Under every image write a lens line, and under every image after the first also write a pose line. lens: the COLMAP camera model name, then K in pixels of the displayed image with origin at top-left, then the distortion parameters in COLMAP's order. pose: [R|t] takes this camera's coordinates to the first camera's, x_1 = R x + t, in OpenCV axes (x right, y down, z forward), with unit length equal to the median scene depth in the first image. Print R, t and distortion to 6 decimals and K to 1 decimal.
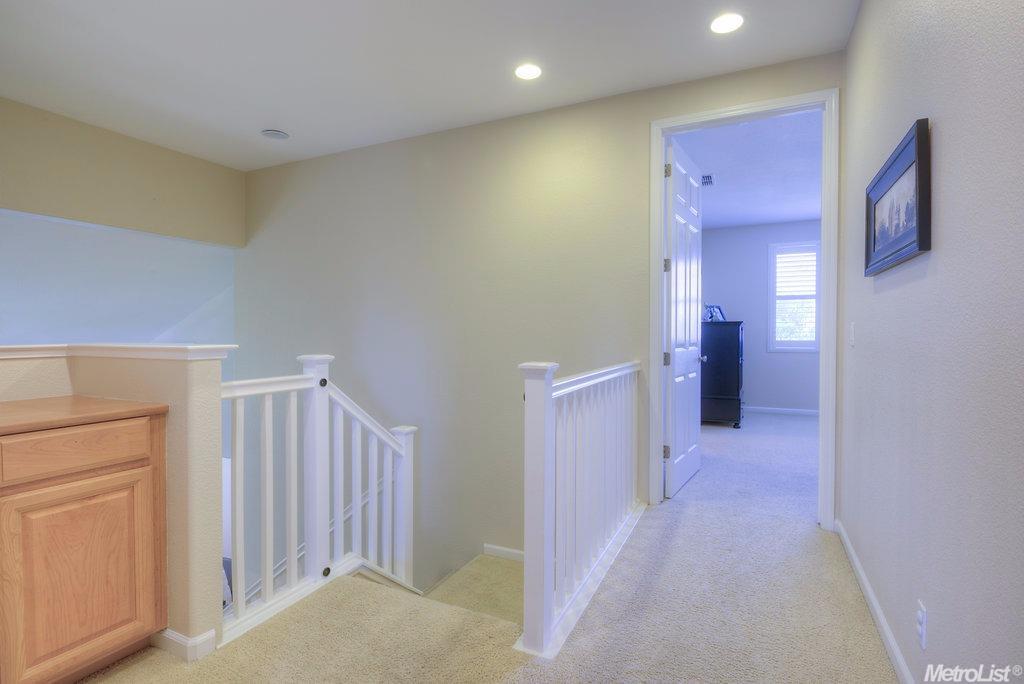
lens RADIAL K [[502.6, 0, 512.0], [0, 502.6, 342.0], [0, 0, 1]] dist [-0.000582, -0.000004]
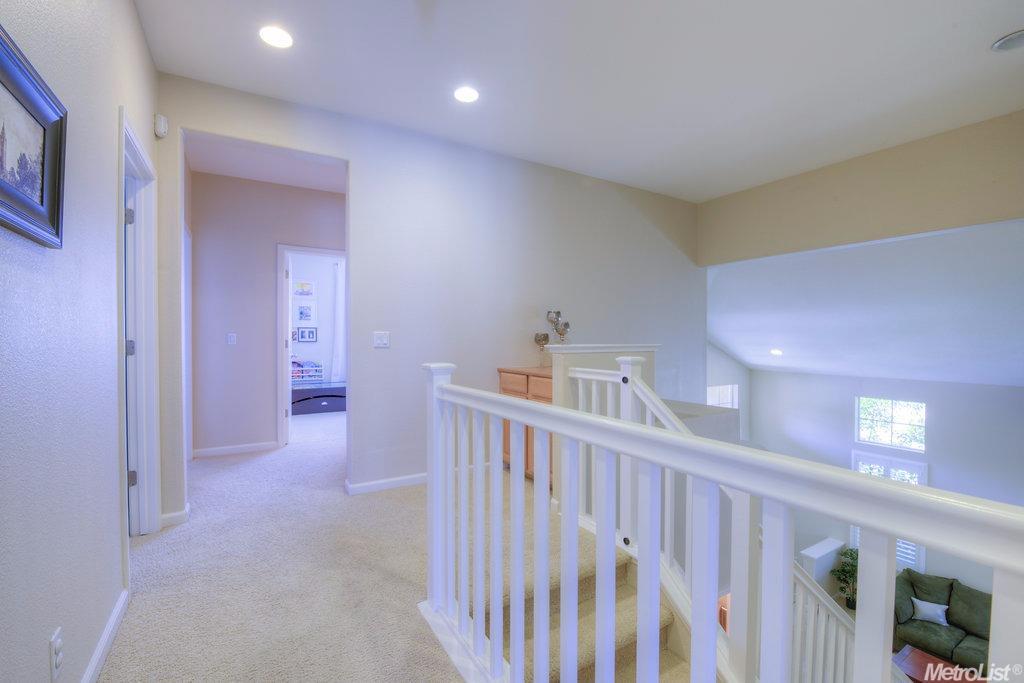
lens RADIAL K [[444.8, 0, 512.0], [0, 444.8, 341.5], [0, 0, 1]] dist [-0.001144, -0.009488]
pose [[-0.540711, 0.005612, -0.841190, 0.719621], [-0.014265, 0.999773, 0.015840, -0.025273], [0.841088, 0.020565, -0.540508, 1.474805]]
